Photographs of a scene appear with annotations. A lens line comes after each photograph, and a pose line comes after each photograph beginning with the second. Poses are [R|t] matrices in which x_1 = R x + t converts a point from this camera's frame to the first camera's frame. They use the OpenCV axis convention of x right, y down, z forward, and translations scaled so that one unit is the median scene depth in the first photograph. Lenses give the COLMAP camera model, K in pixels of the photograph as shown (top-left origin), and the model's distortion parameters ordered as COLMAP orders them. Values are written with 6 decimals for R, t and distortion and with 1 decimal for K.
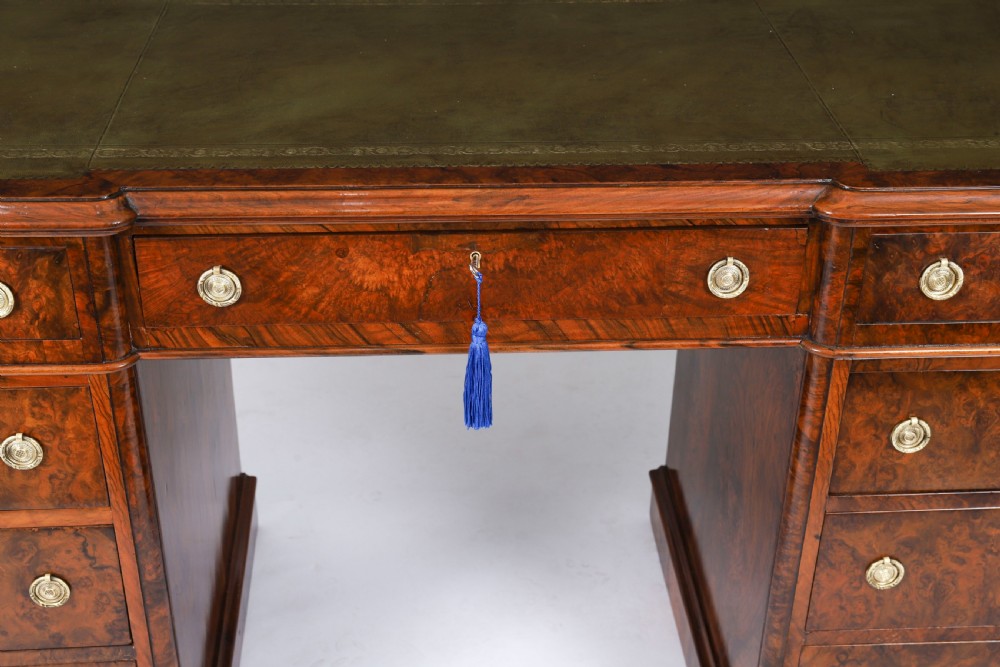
lens RADIAL K [[1377.1, 0, 504.3], [0, 1377.1, 342.9], [0, 0, 1]] dist [0.005781, 0.236165]
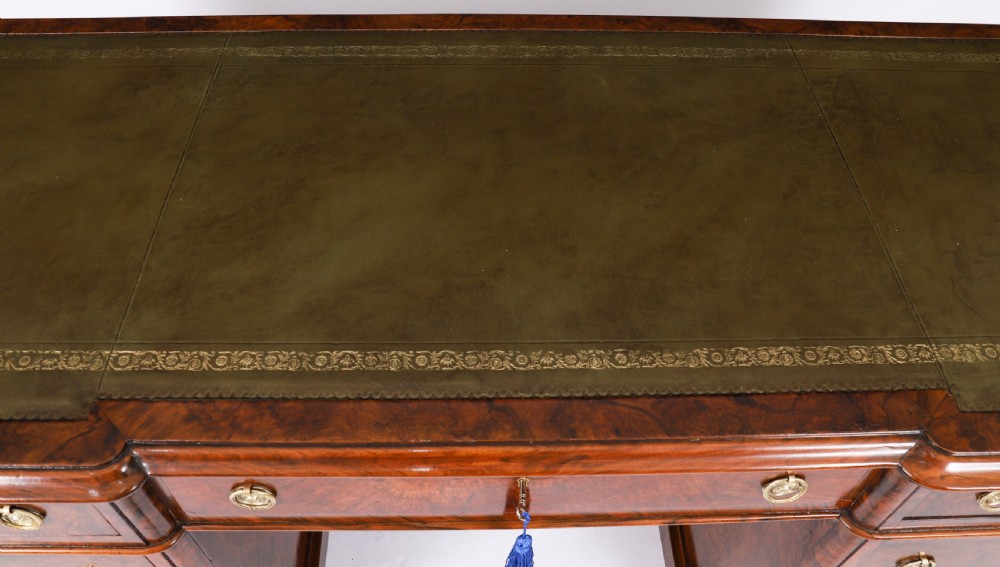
lens RADIAL K [[775.7, 0, 499.0], [0, 775.7, 258.6], [0, 0, 1]] dist [-0.115486, 0.091592]
pose [[0.999369, 0.032574, -0.014164, -0.034248], [-0.026785, 0.952997, 0.301795, -0.358432], [0.023329, -0.301225, 0.953268, 0.549305]]
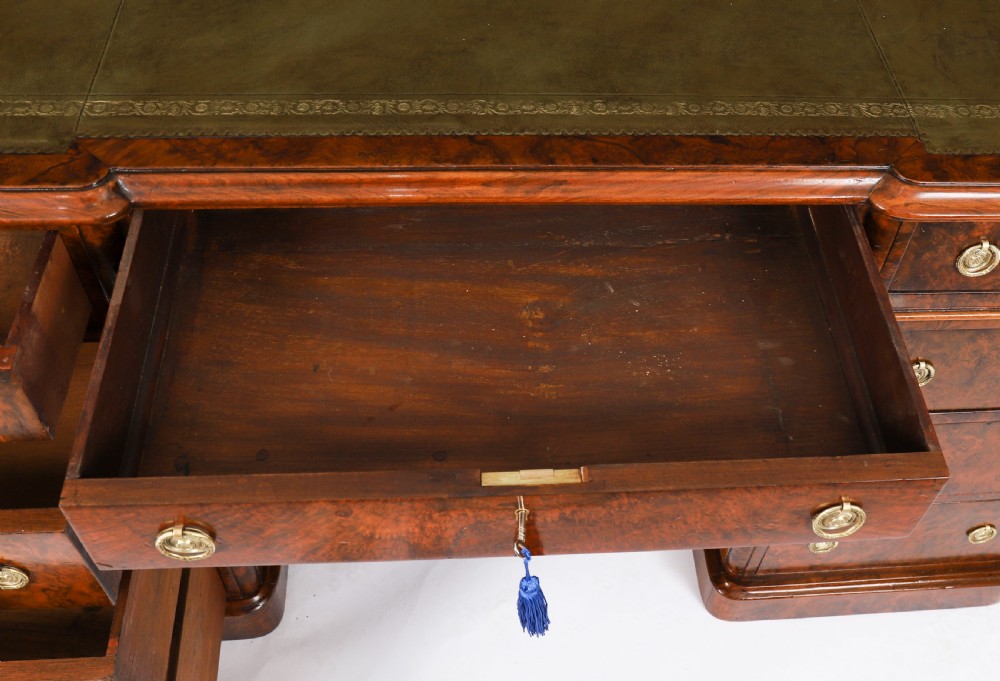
lens RADIAL K [[1011.9, 0, 569.3], [0, 1011.9, 341.2], [0, 0, 1]] dist [-0.094491, 0.095418]
pose [[0.998201, 0.017370, 0.057378, -0.015816], [-0.035710, 0.941059, 0.336353, -0.222736], [-0.048154, -0.337797, 0.939986, 0.326551]]
